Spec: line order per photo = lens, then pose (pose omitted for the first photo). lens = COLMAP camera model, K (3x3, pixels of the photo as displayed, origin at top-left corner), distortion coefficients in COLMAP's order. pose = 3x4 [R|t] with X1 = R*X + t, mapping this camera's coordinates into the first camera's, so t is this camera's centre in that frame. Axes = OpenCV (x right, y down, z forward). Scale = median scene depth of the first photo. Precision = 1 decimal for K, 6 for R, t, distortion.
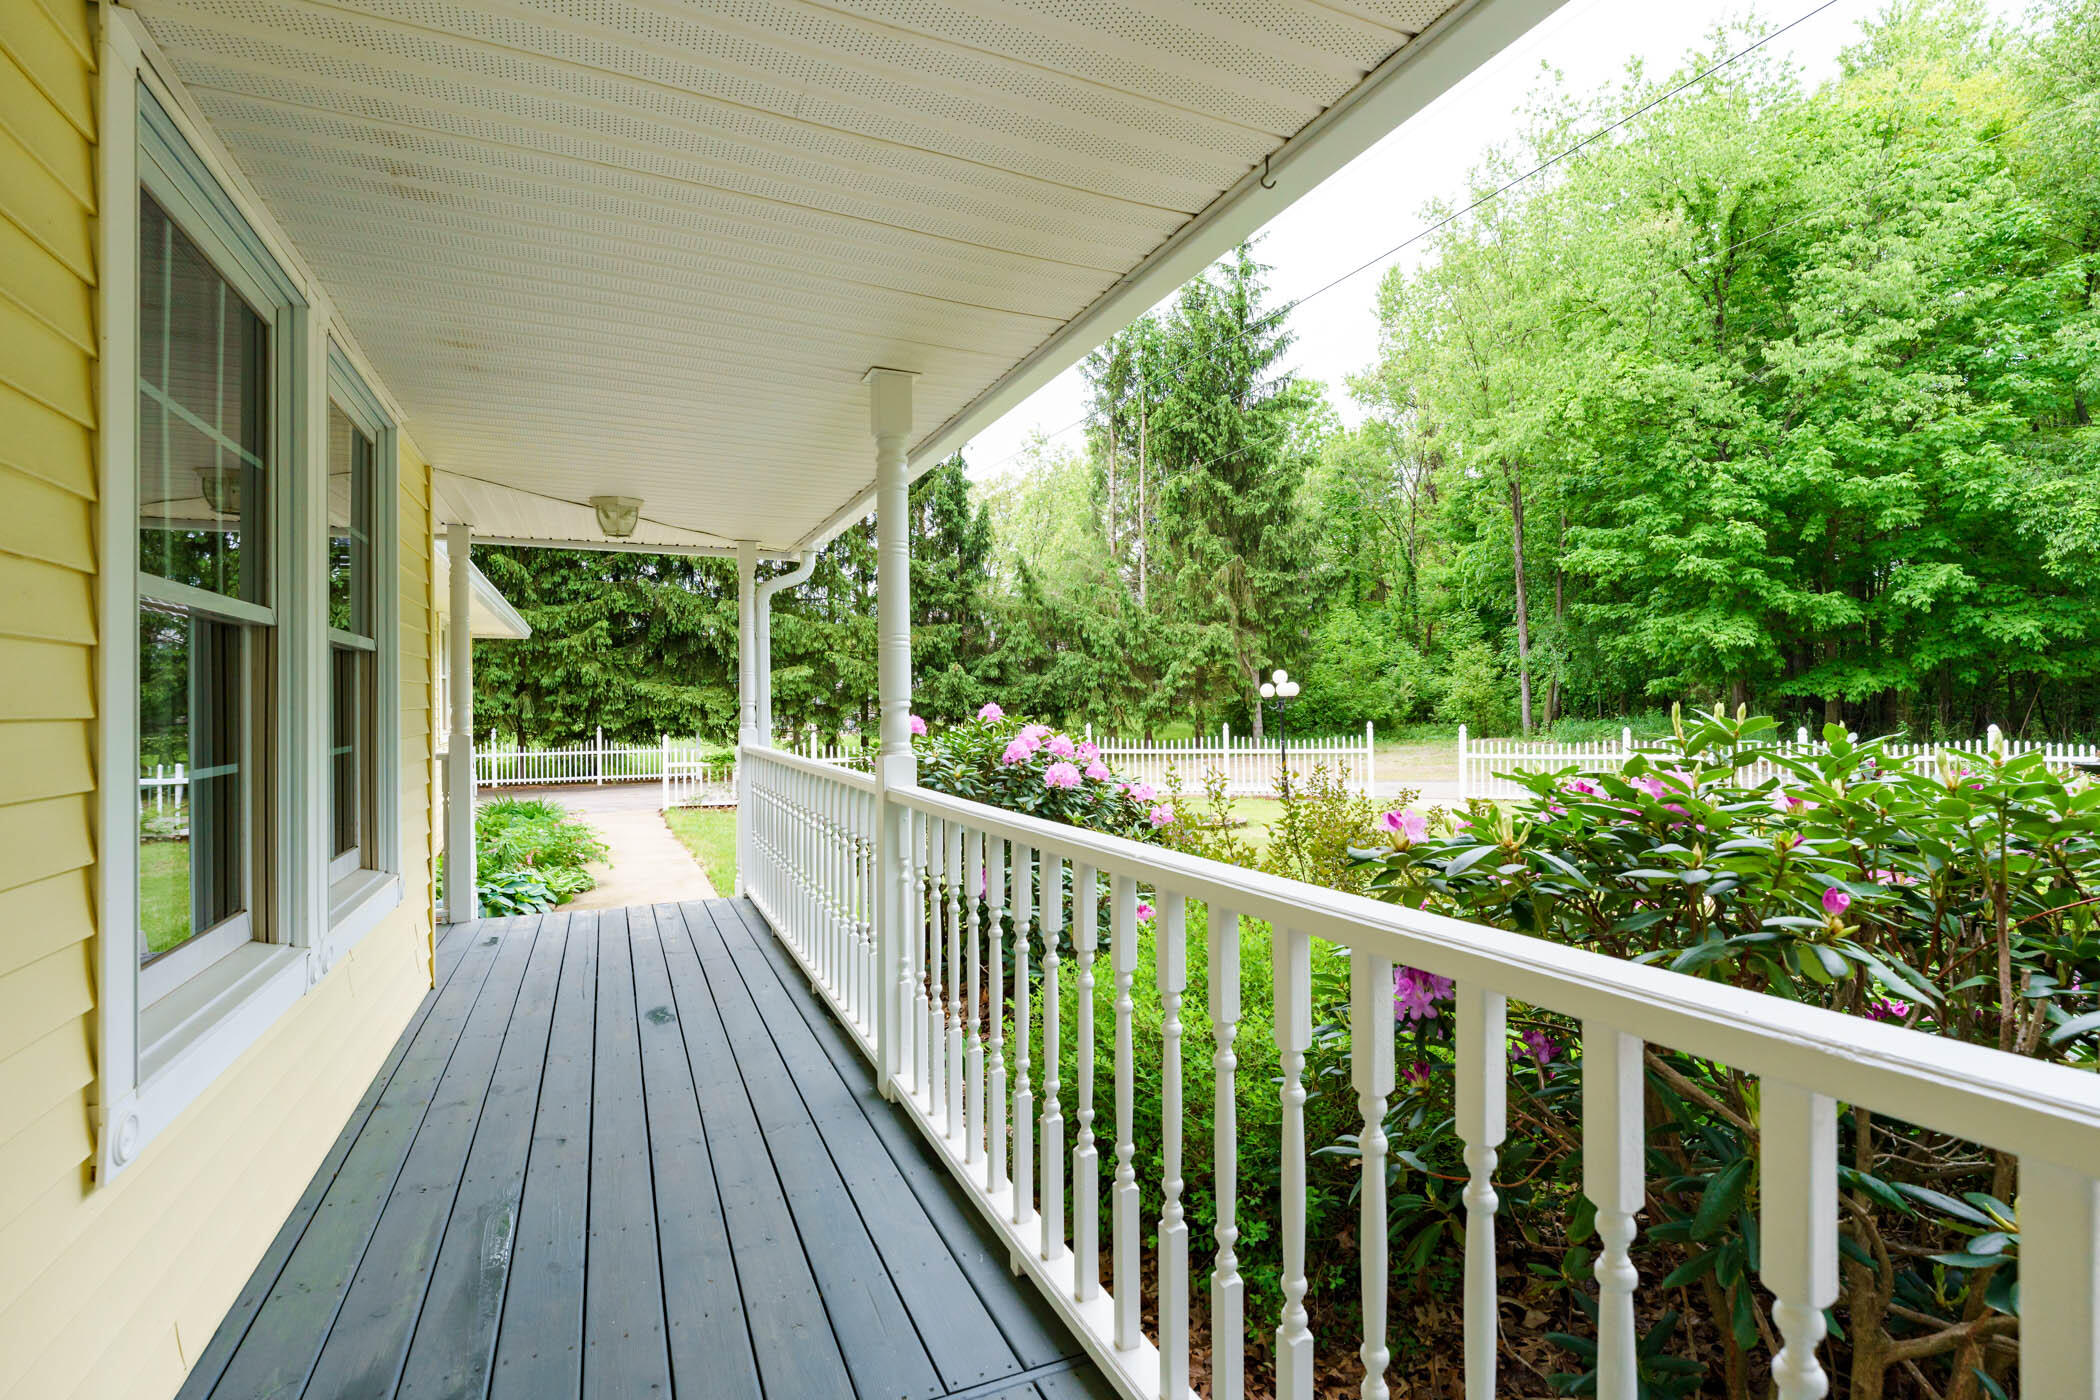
lens RADIAL K [[1001.3, 0, 1050.1], [0, 1001.3, 705.2], [0, 0, 1]] dist [-0.005751, 0.000134]
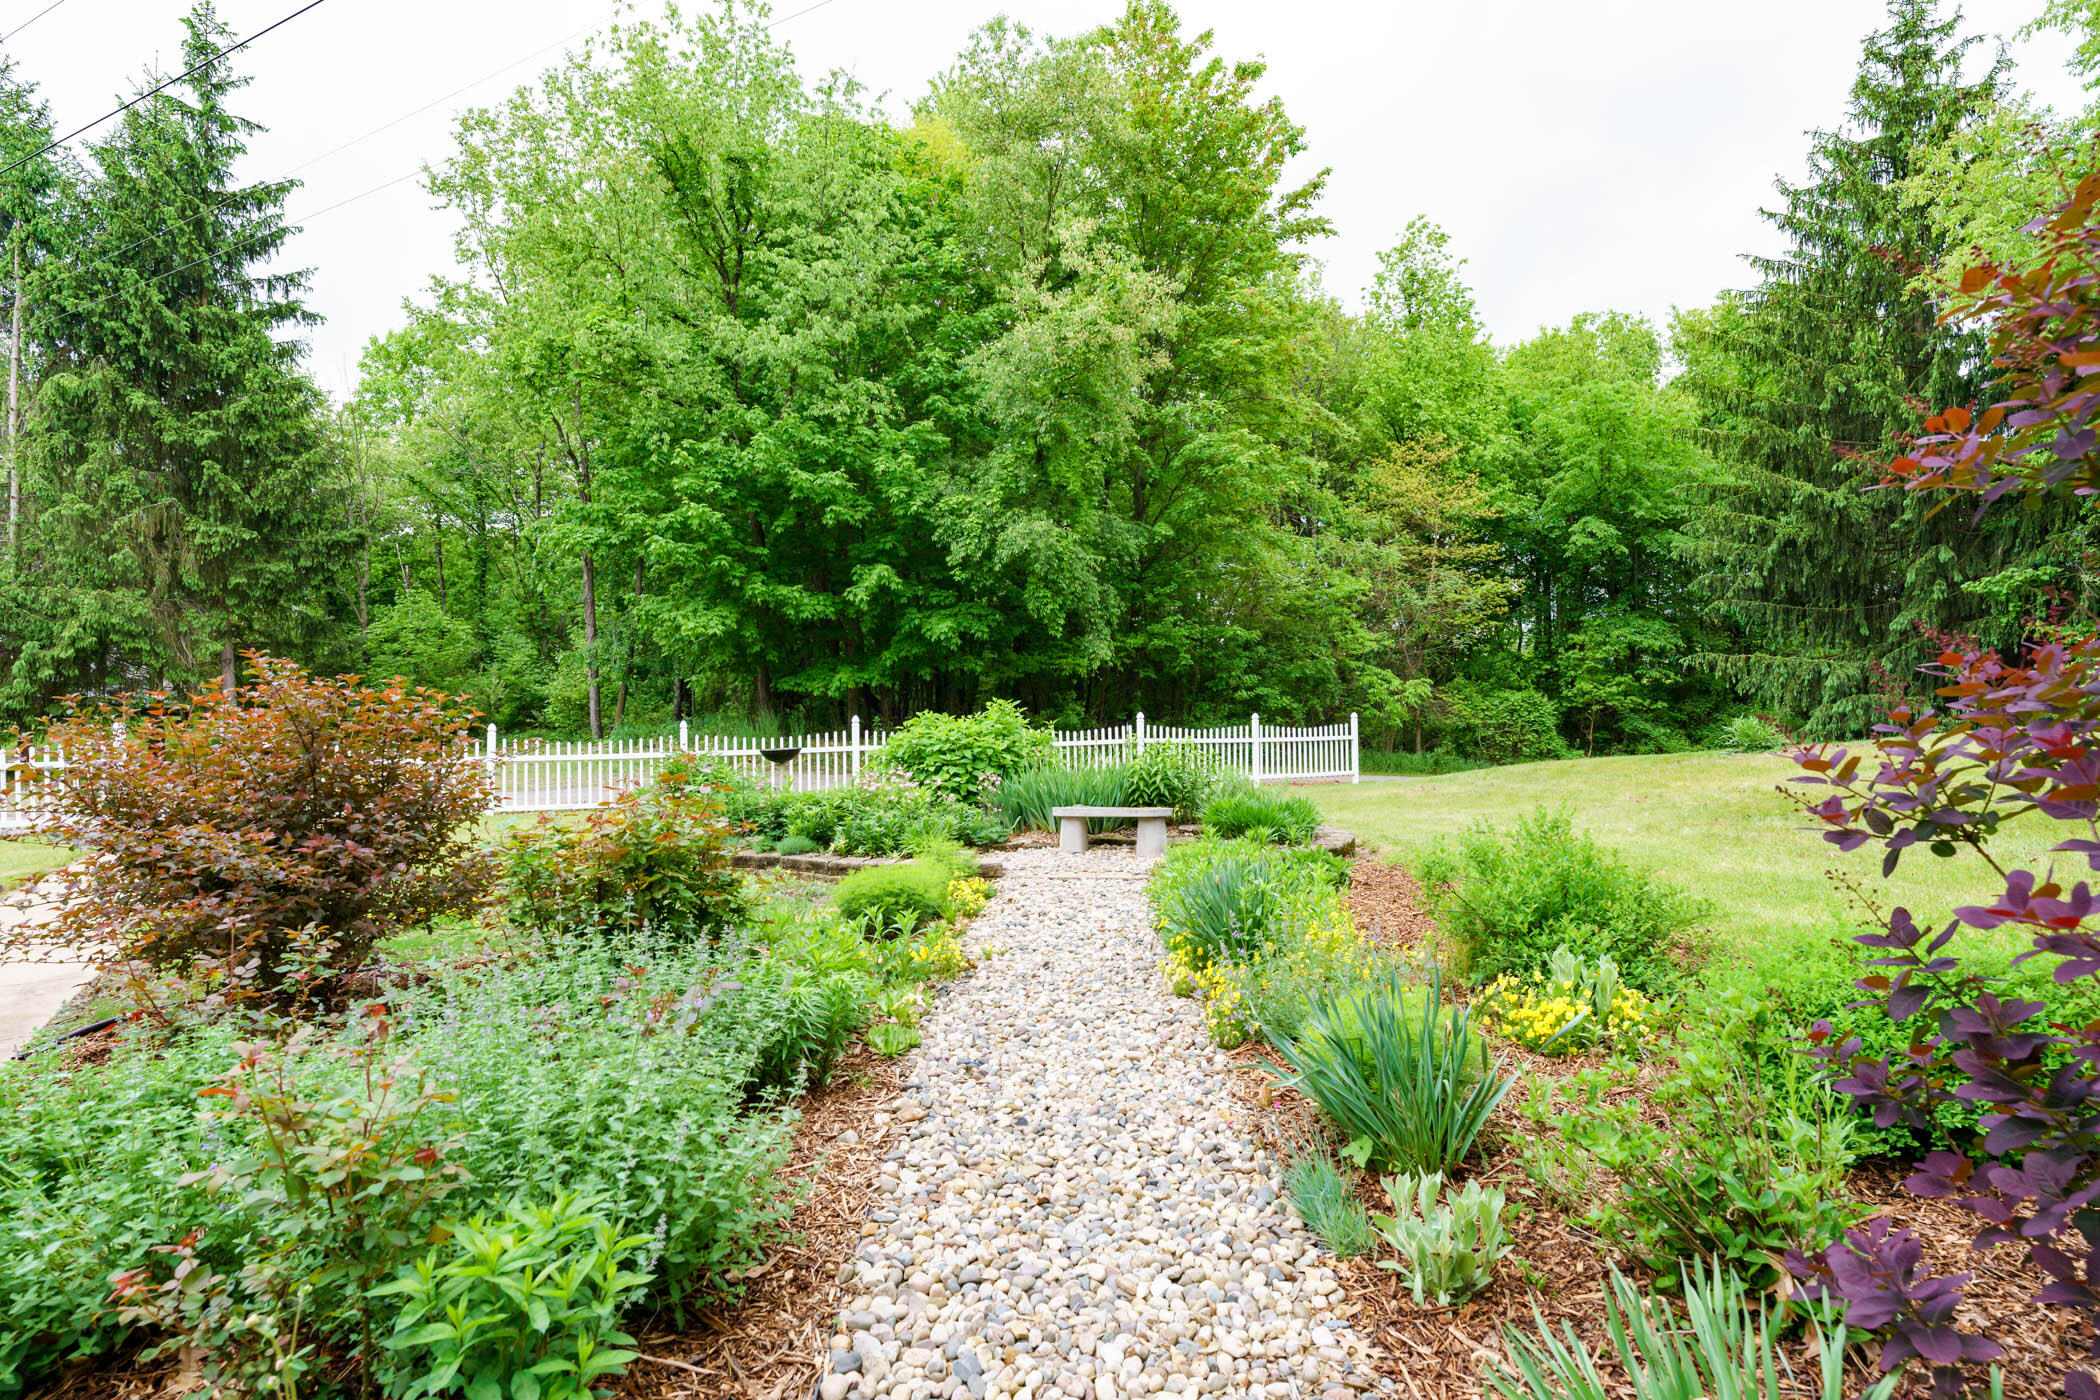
lens RADIAL K [[1001.3, 0, 1059.1], [0, 1001.3, 695.9], [0, 0, 1]] dist [-0.005751, 0.000134]
pose [[0.773527, -0.001095, 0.633762, 0.347170], [0.008883, 0.999919, -0.009114, 0.007215], [-0.633701, 0.012679, 0.773475, 0.064325]]
